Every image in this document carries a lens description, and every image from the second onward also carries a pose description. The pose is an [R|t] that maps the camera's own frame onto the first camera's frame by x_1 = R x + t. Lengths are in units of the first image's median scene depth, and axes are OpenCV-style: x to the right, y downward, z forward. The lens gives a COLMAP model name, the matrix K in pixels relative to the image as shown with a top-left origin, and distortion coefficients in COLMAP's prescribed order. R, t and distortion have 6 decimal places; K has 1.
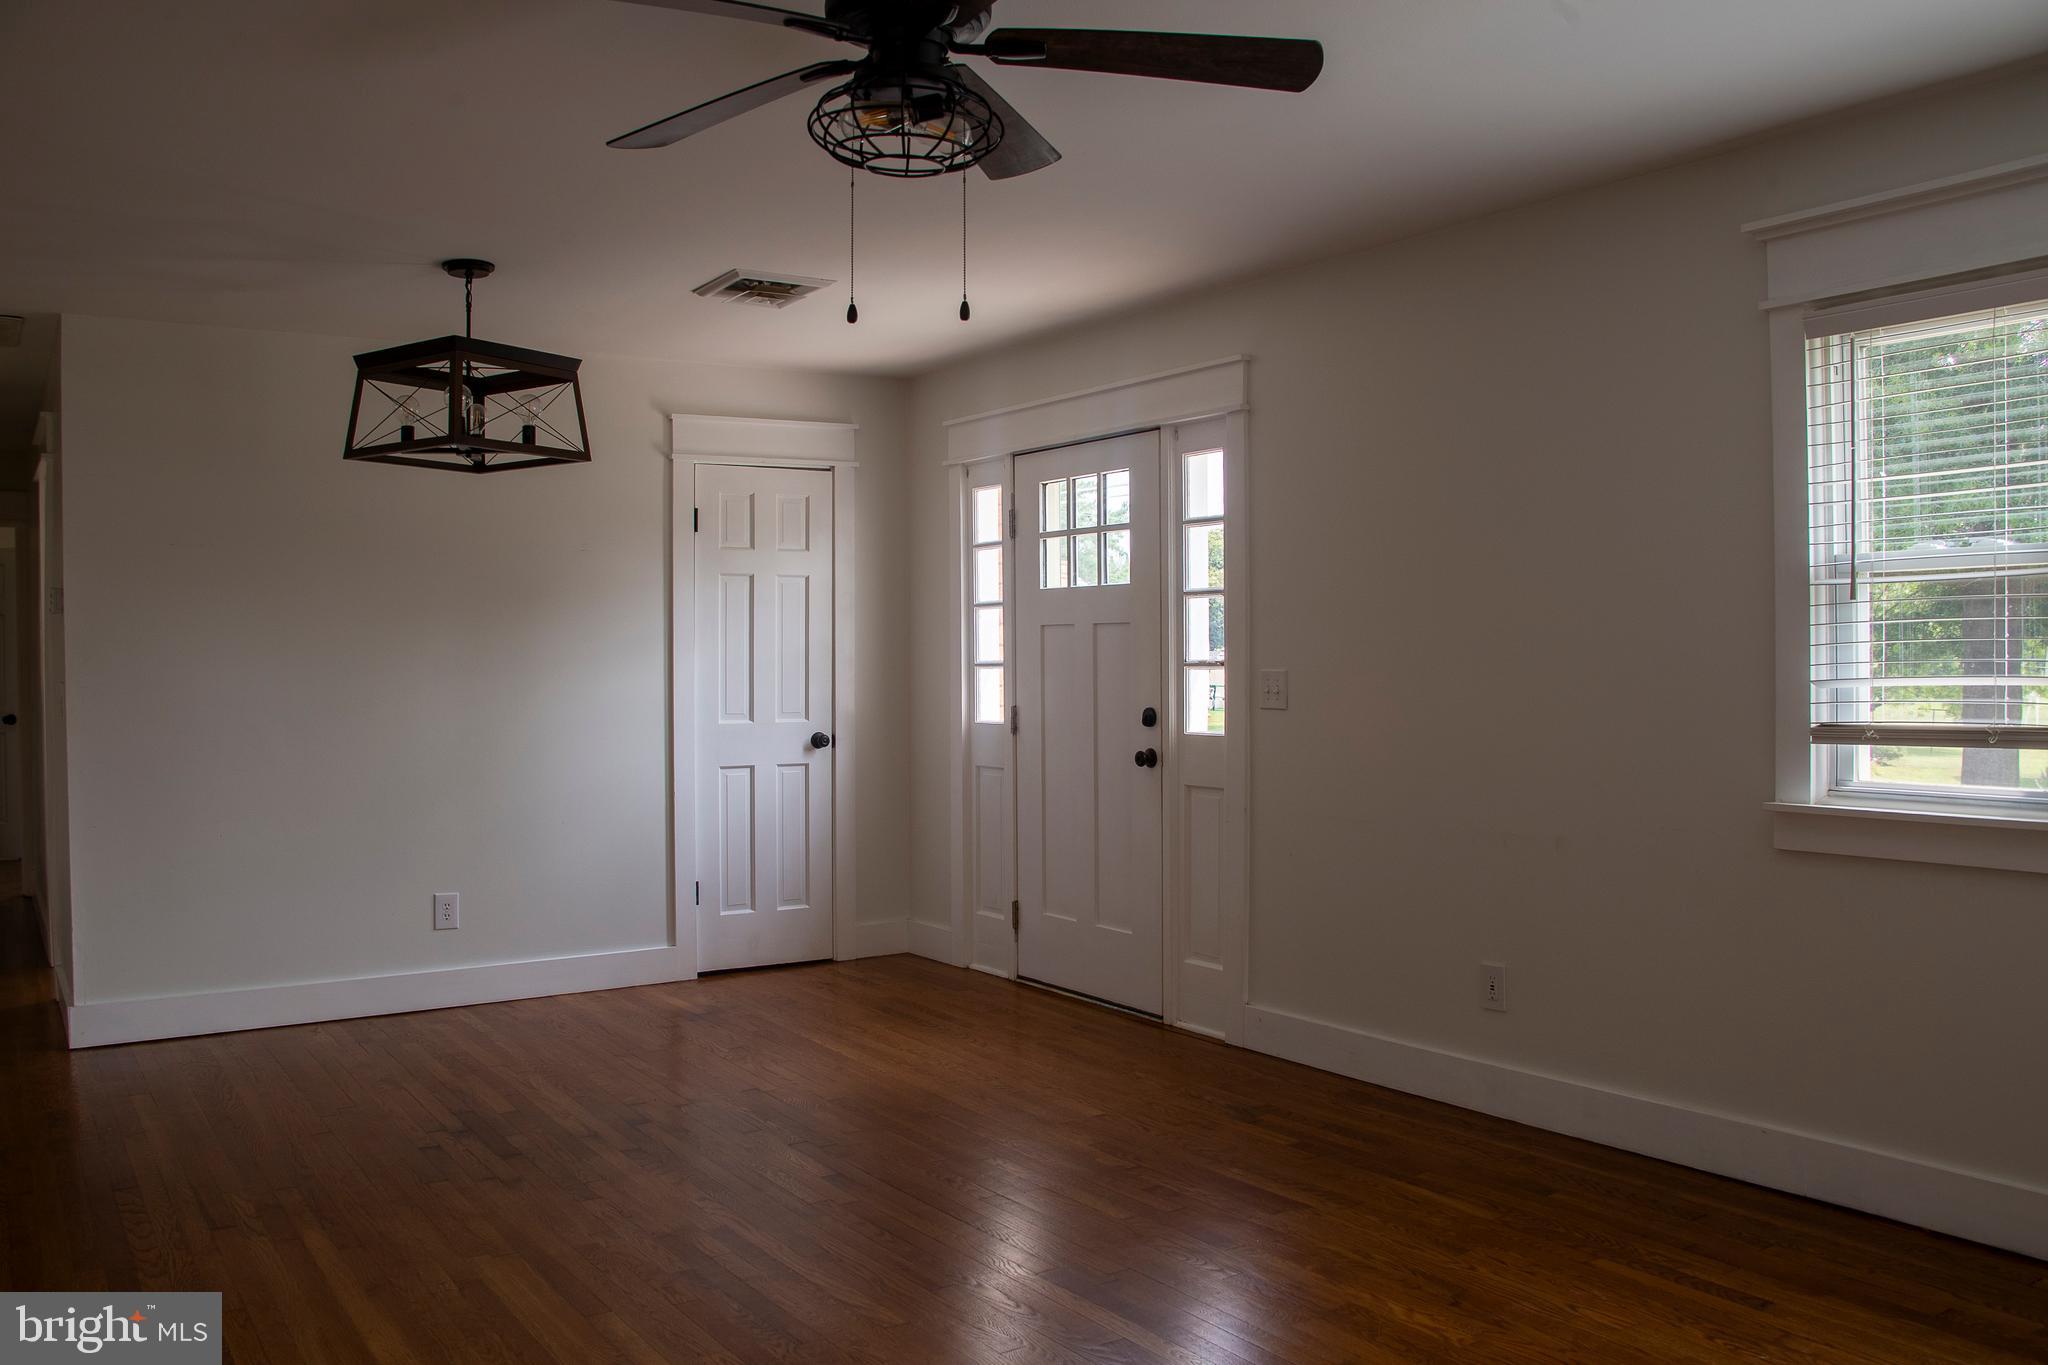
lens RADIAL K [[1617.6, 0, 975.5], [0, 1617.6, 720.7], [0, 0, 1]] dist [-0.168338, 0.126476]
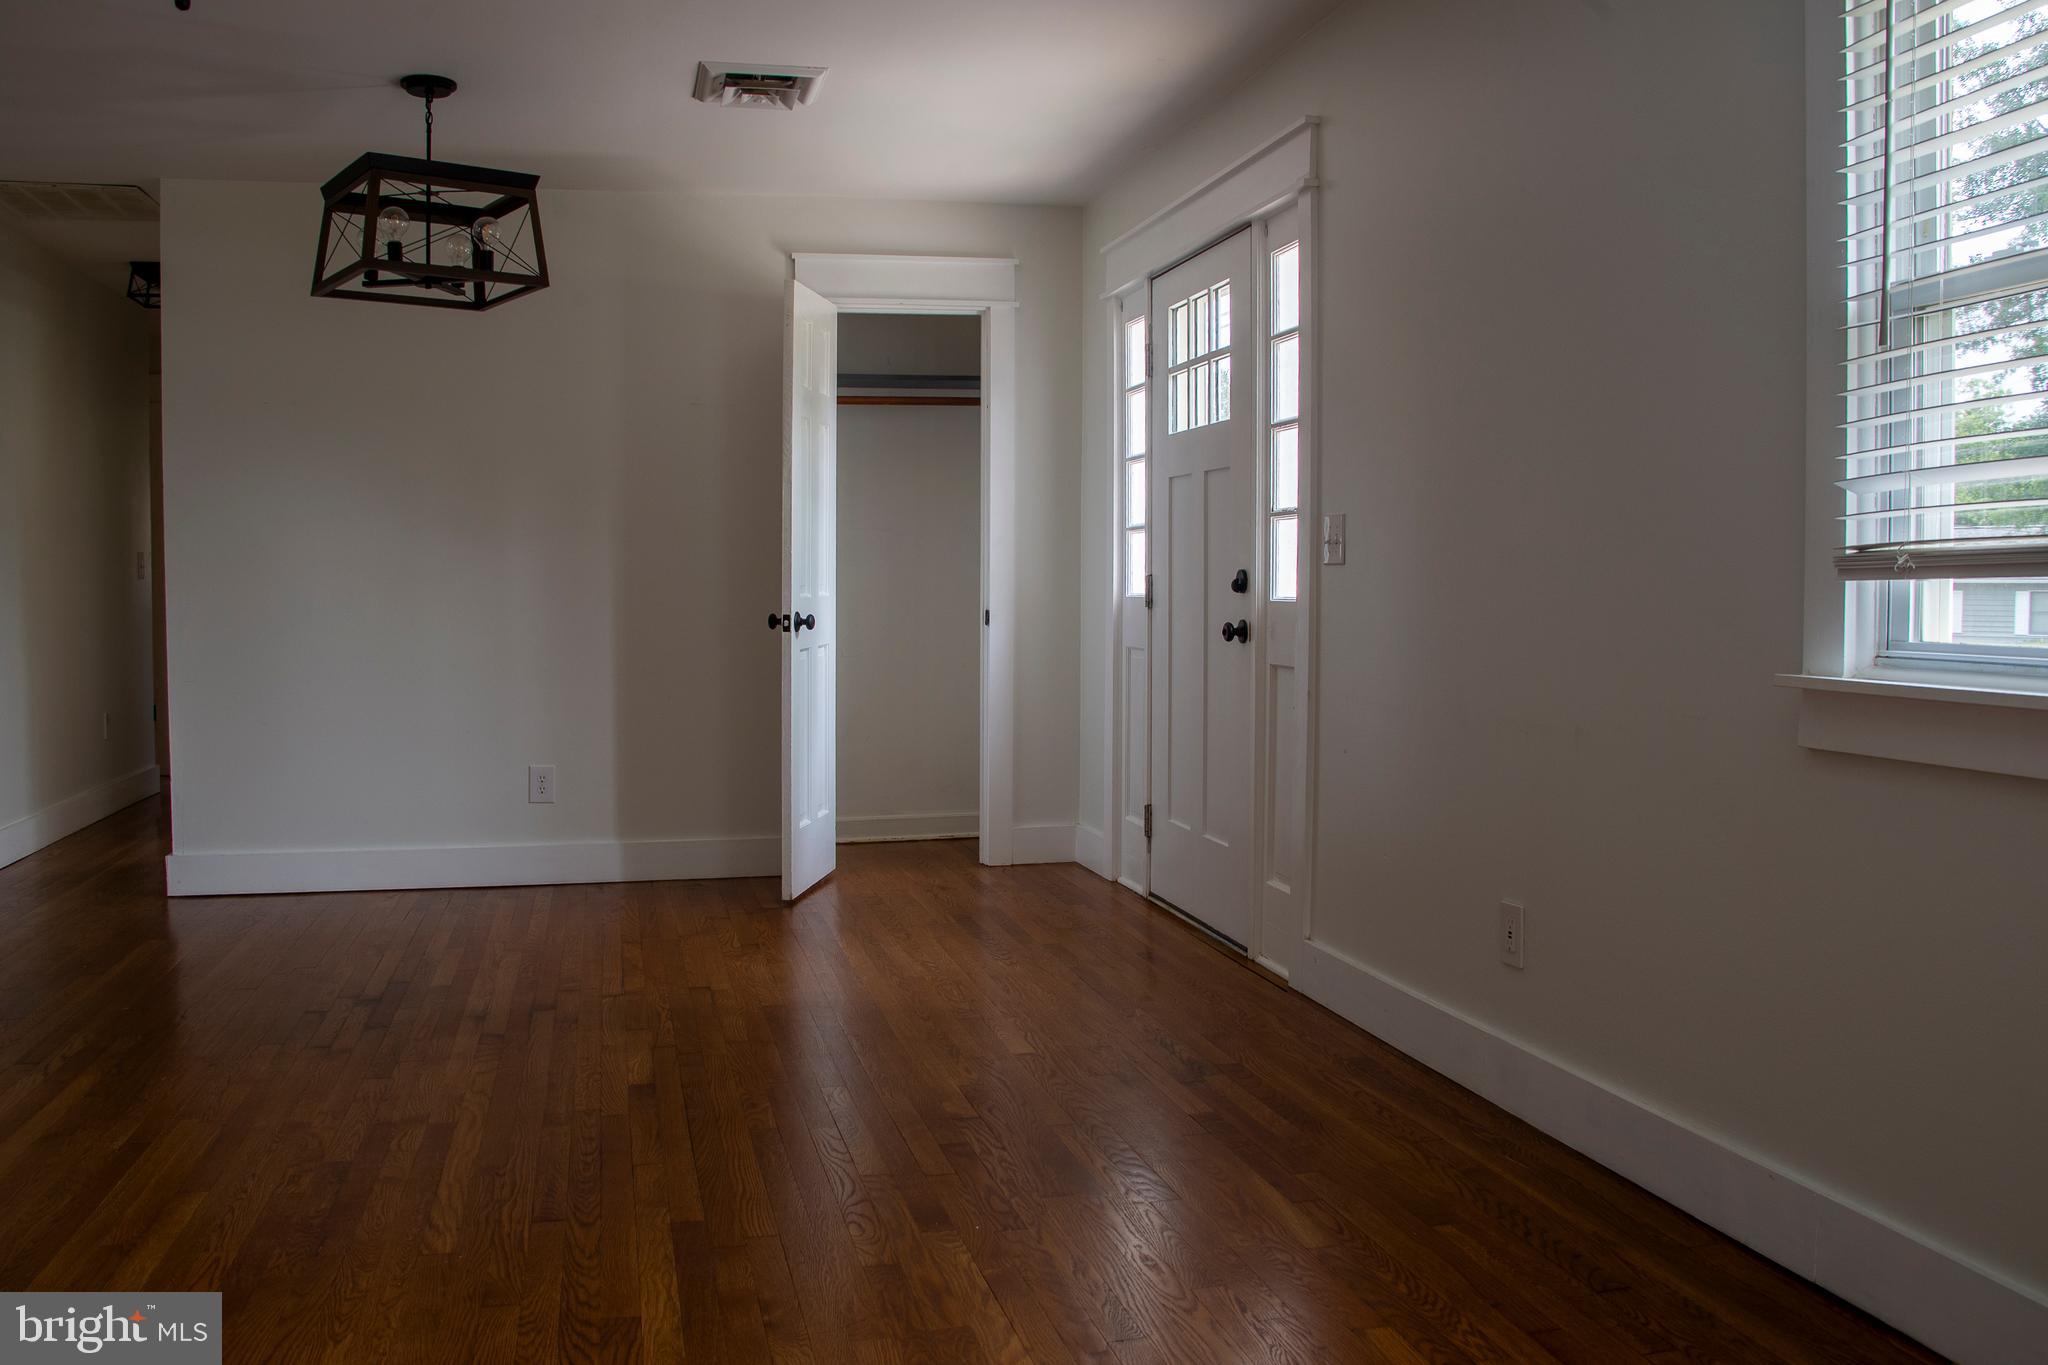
lens RADIAL K [[1678.3, 0, 975.5], [0, 1678.3, 677.6], [0, 0, 1]] dist [-0.138007, 0.090399]
pose [[0.940768, 0.026853, -0.337987, 0.269664], [-0.020042, 0.999520, 0.023624, 0.029465], [0.338459, -0.015451, 0.940854, 0.160386]]
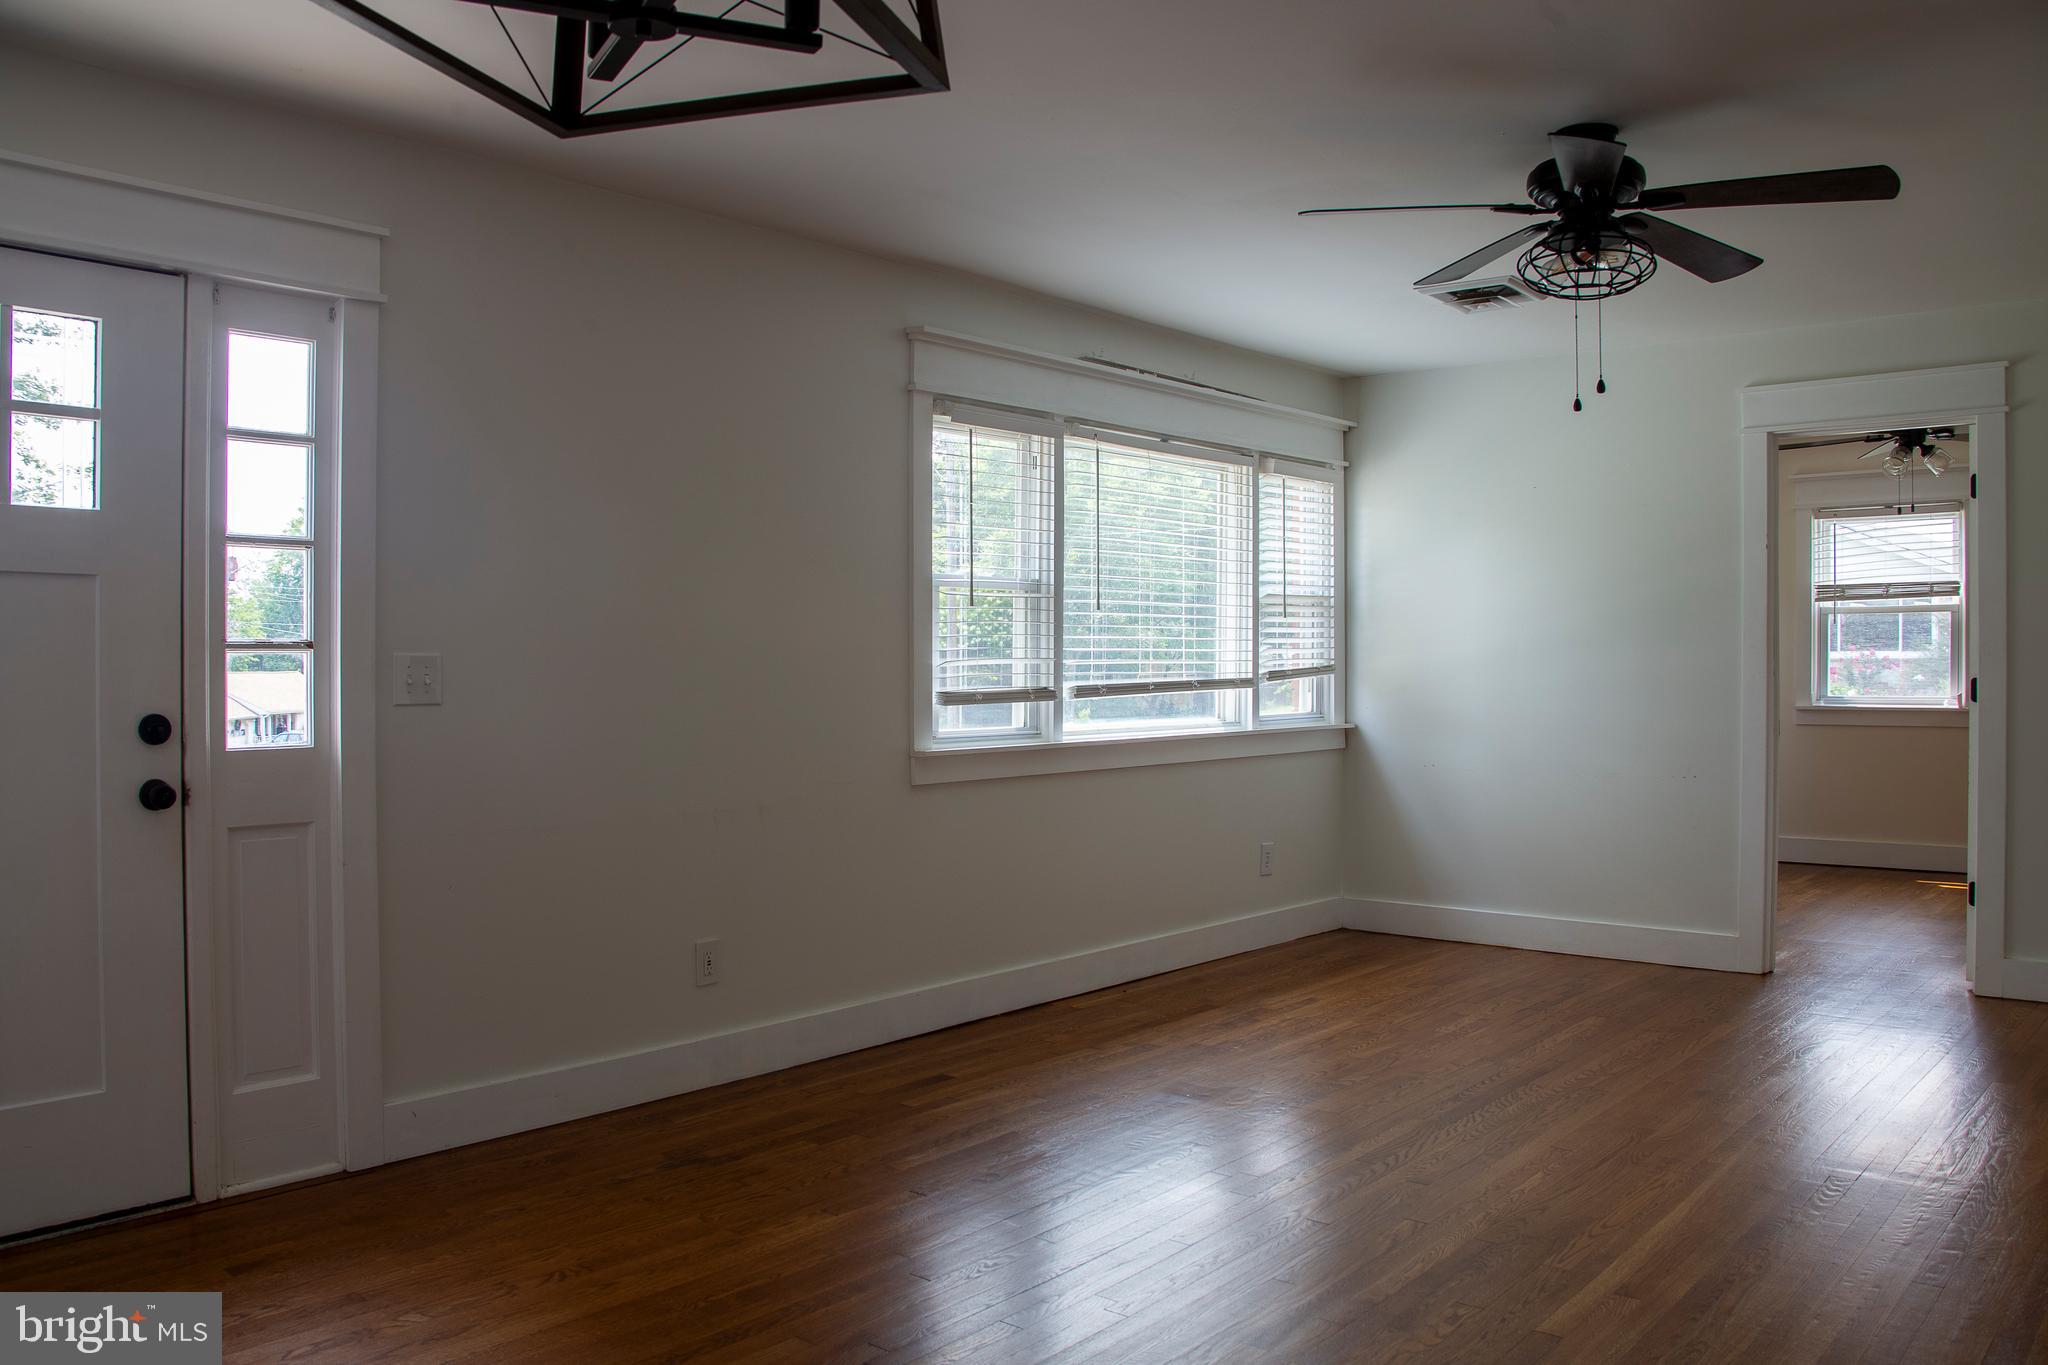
lens RADIAL K [[1678.3, 0, 975.5], [0, 1678.3, 677.6], [0, 0, 1]] dist [-0.138007, 0.090399]
pose [[-0.276384, -0.005979, 0.961029, -0.589844], [0.035272, 0.999244, 0.016361, -0.021457], [-0.960400, 0.038420, -0.275964, 0.872868]]
